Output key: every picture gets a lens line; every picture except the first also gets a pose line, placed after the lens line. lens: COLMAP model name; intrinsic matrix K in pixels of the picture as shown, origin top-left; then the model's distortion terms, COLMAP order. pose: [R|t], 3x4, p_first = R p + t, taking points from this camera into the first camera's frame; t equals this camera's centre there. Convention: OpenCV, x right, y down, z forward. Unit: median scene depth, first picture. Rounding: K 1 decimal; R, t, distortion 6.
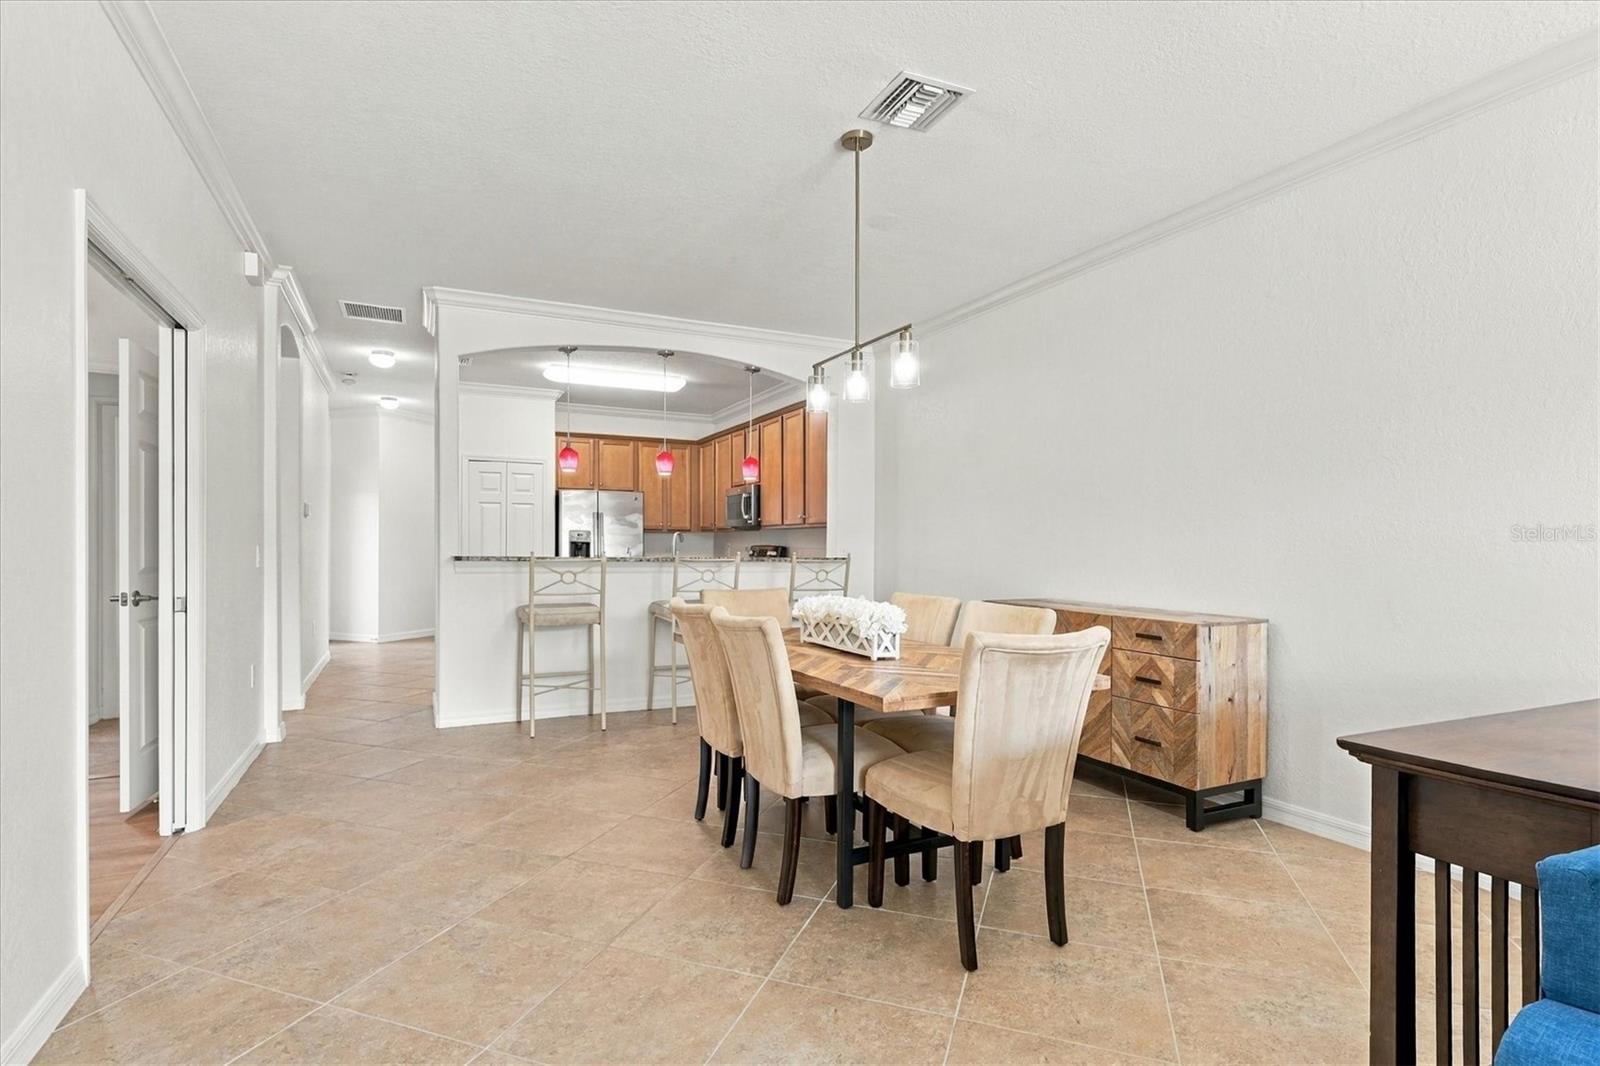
lens RADIAL K [[855.4, 0, 809.7], [0, 855.4, 546.9], [0, 0, 1]] dist [0.003625, -0.001563]
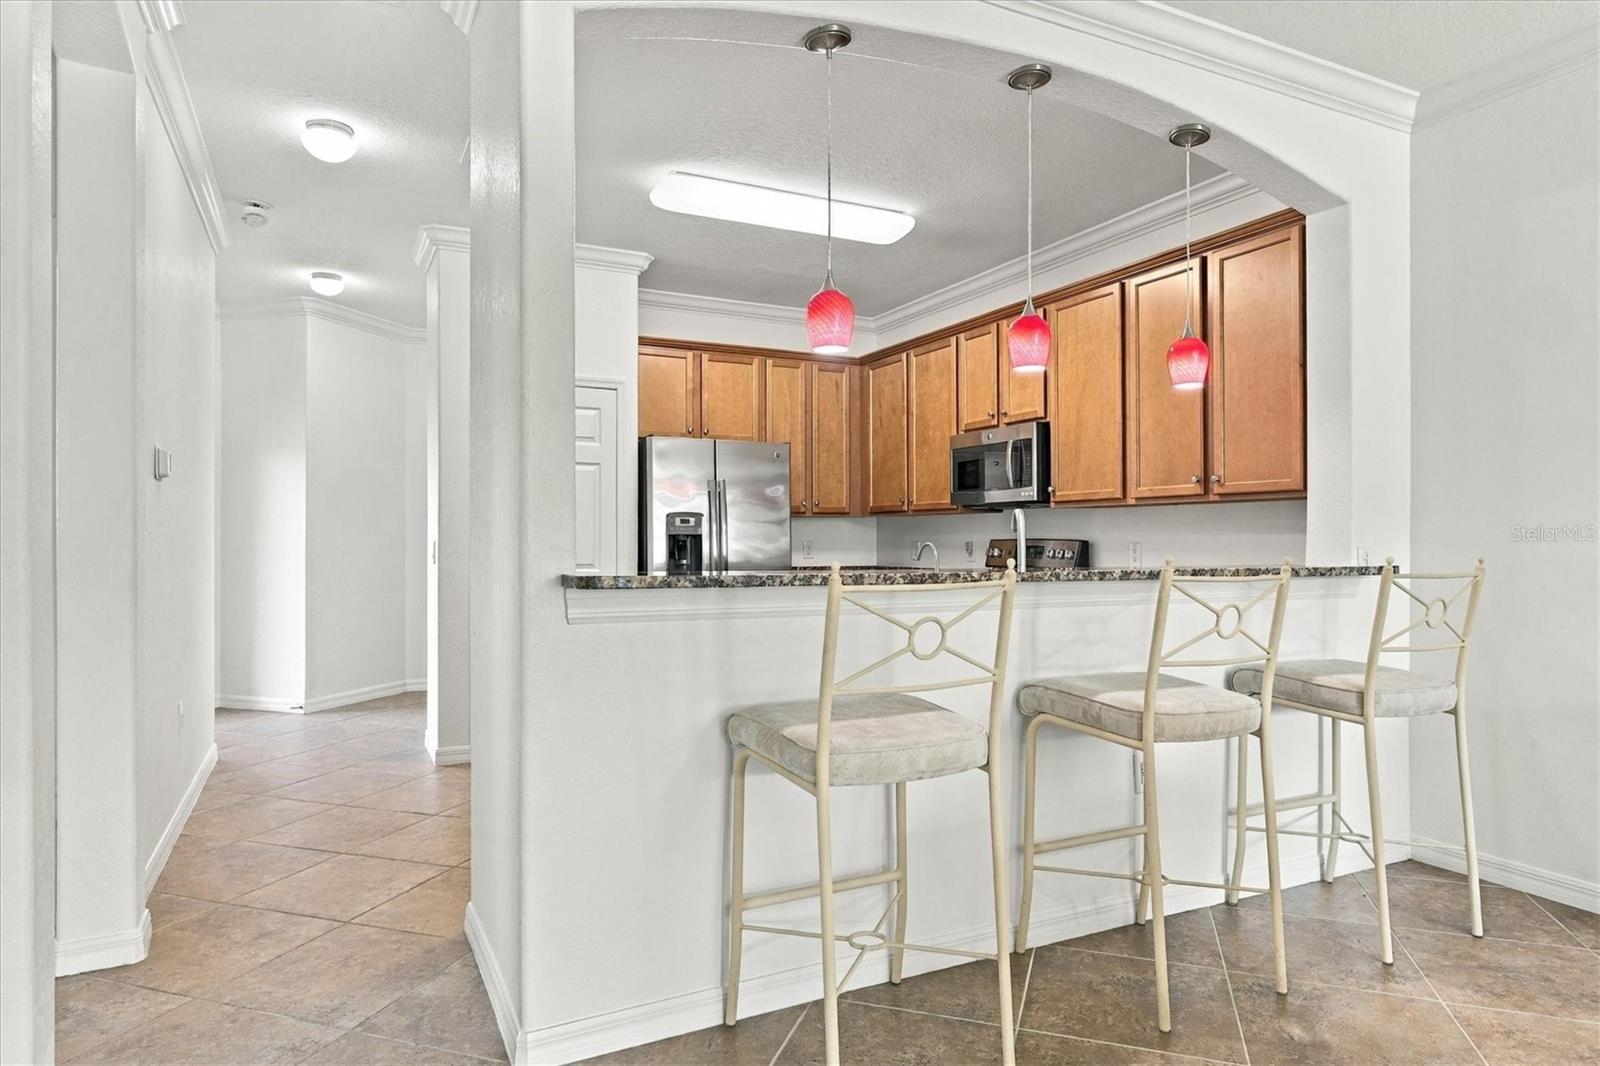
lens RADIAL K [[967.4, 0, 801.2], [0, 967.4, 532.0], [0, 0, 1]] dist [-0.019212, -0.000016]
pose [[0.999634, -0.002674, 0.026910, -0.209276], [0.002944, 0.999946, -0.010014, -0.000744], [-0.026881, 0.010090, 0.999588, 0.385573]]
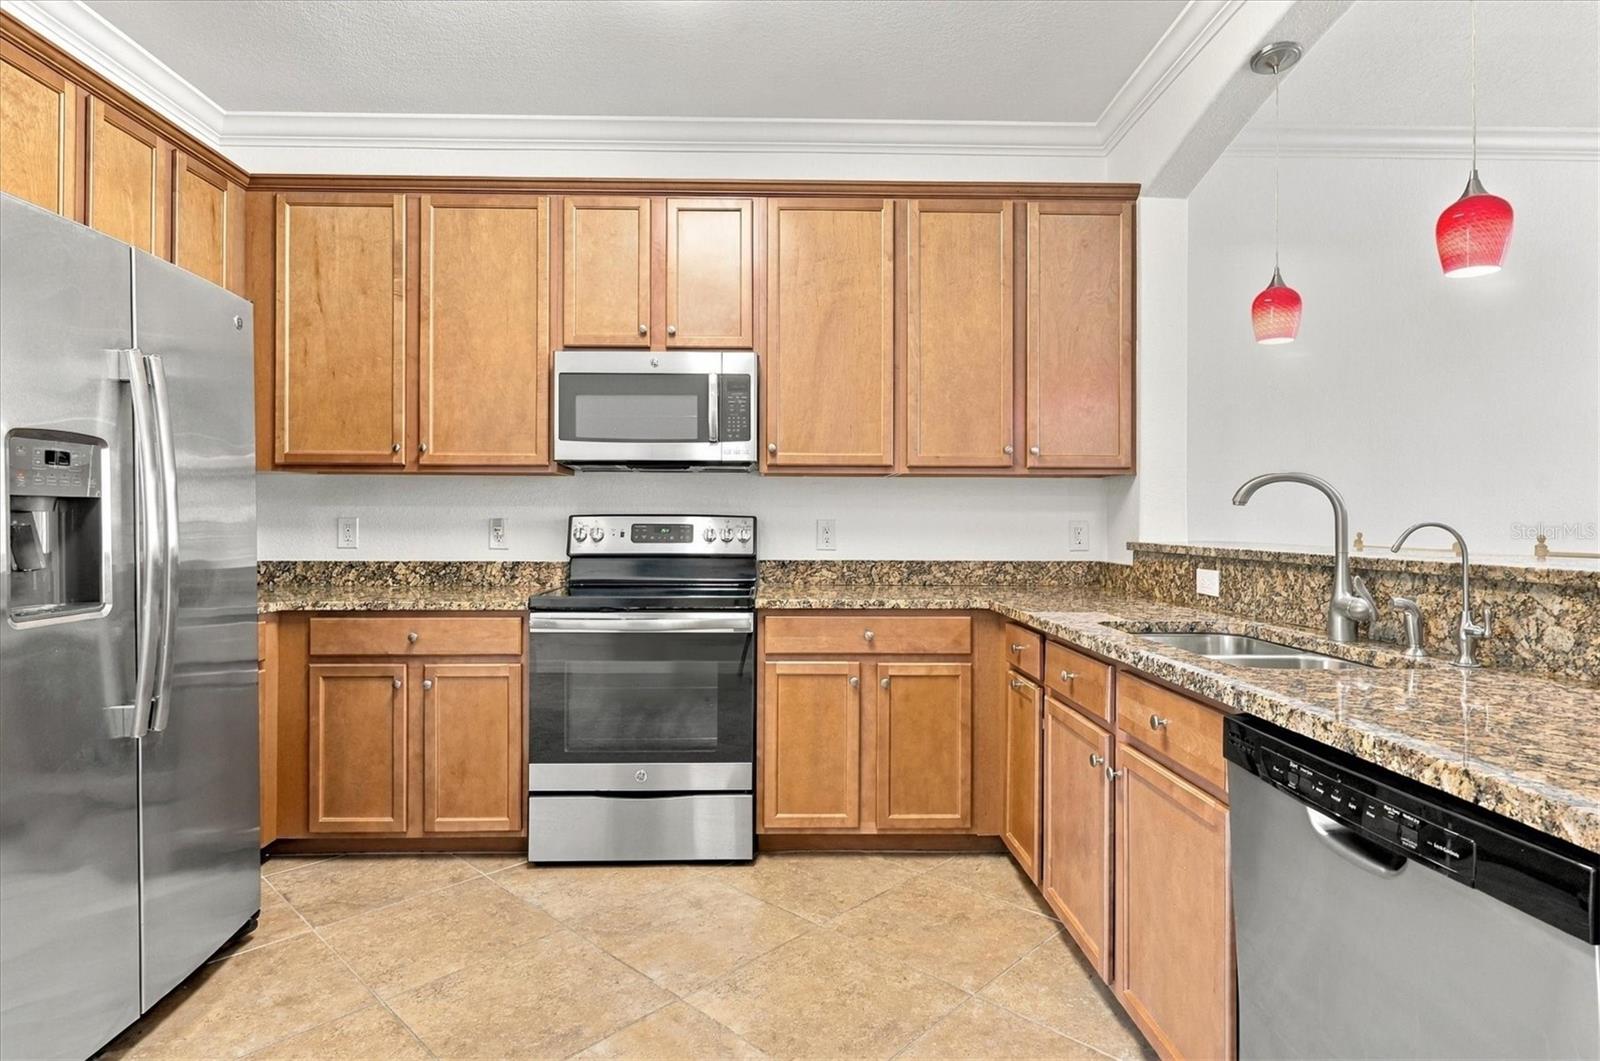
lens RADIAL K [[855.4, 0, 793.7], [0, 855.4, 514.1], [0, 0, 1]] dist [0.003625, -0.001563]
pose [[0.401684, 0.003324, 0.915772, -0.375802], [-0.000970, 0.999994, -0.003204, -0.000681], [-0.915778, 0.000398, 0.401685, 0.769284]]
